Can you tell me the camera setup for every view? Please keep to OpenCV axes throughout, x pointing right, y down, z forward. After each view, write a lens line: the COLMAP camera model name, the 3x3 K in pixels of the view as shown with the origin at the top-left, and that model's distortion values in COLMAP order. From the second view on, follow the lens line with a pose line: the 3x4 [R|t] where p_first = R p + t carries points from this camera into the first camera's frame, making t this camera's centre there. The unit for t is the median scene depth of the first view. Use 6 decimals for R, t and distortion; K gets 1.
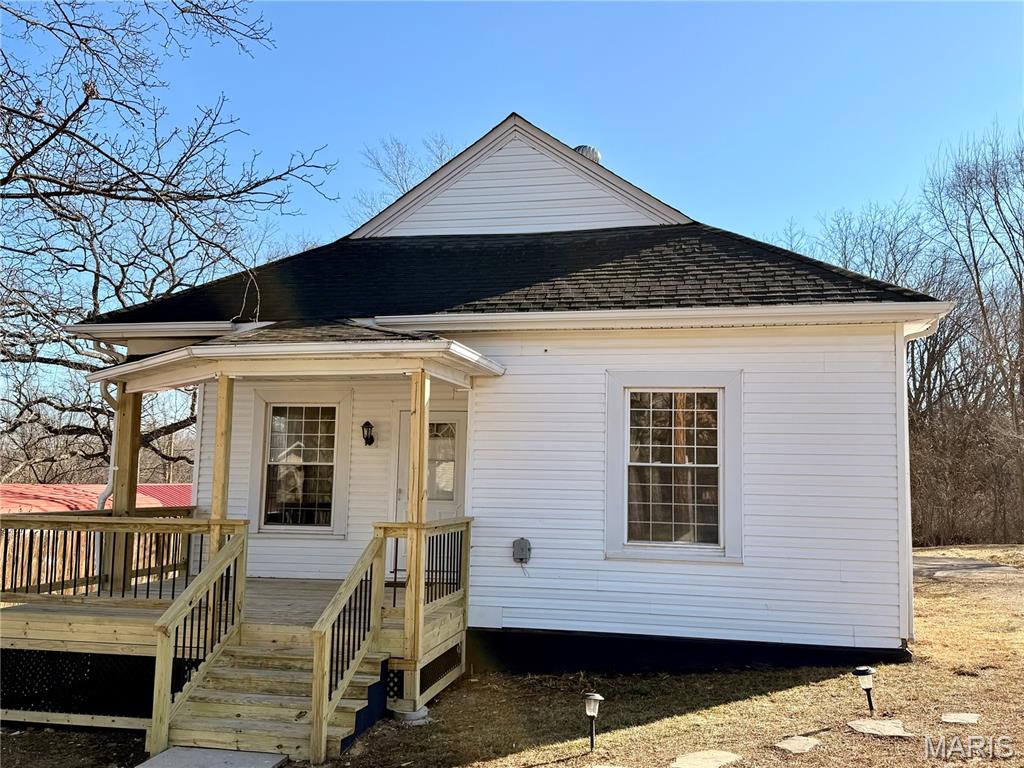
lens RADIAL K [[939.5, 0, 515.6], [0, 939.5, 382.4], [0, 0, 1]] dist [0.041076, 0.000000]
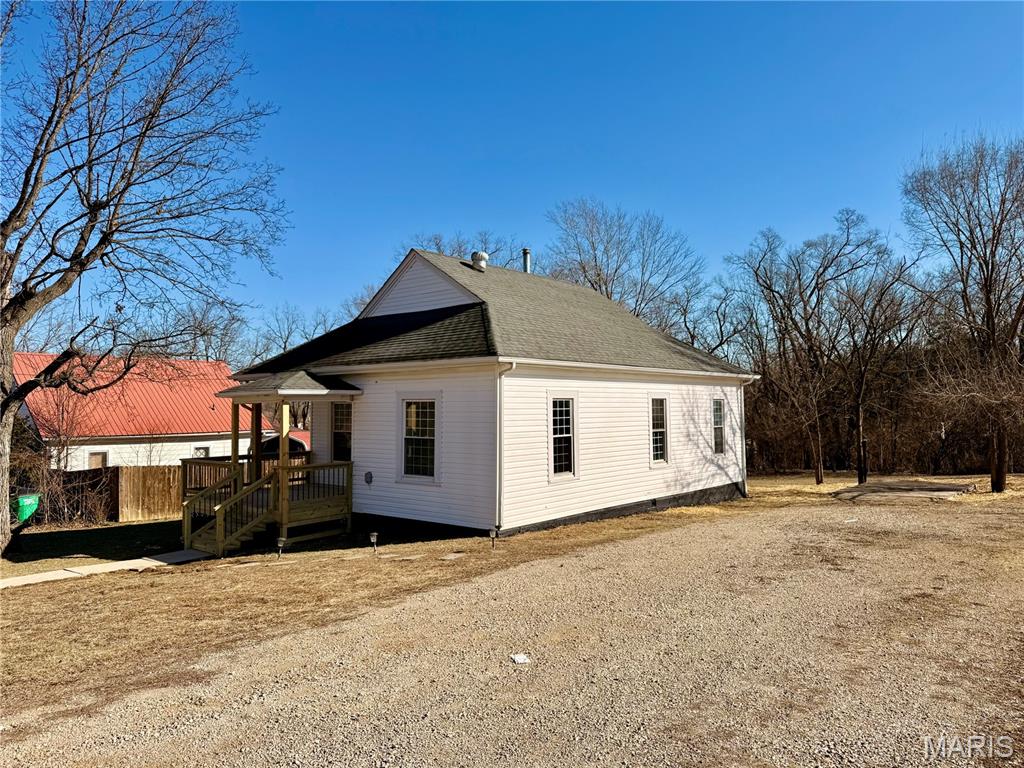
lens RADIAL K [[723.4, 0, 510.3], [0, 723.4, 384.5], [0, 0, 1]] dist [0.077971, -0.001853]
pose [[0.878606, -0.036437, -0.476154, 1.094954], [0.067210, 0.996595, 0.047753, -0.088110], [0.472793, -0.073958, 0.878064, -0.272932]]
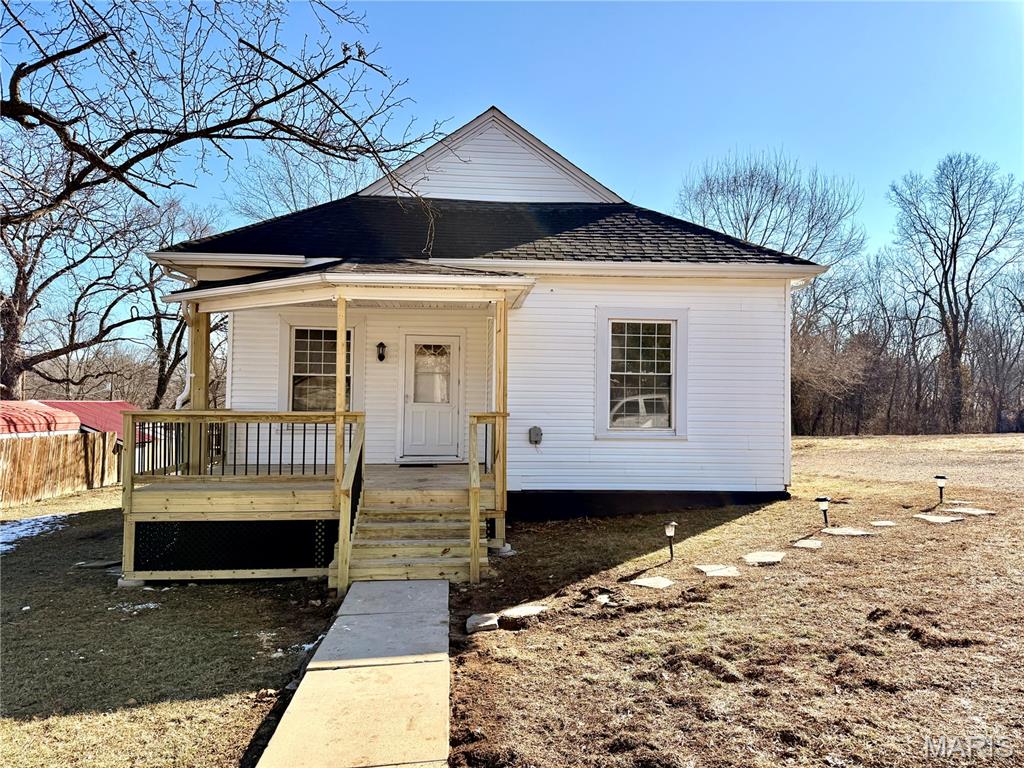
lens RADIAL K [[723.4, 0, 510.2], [0, 723.4, 382.6], [0, 0, 1]] dist [0.077971, -0.001853]
pose [[0.957901, 0.001789, 0.287092, -0.341695], [-0.022858, 0.997281, 0.070054, 0.028993], [-0.286186, -0.073667, 0.955338, 0.001935]]
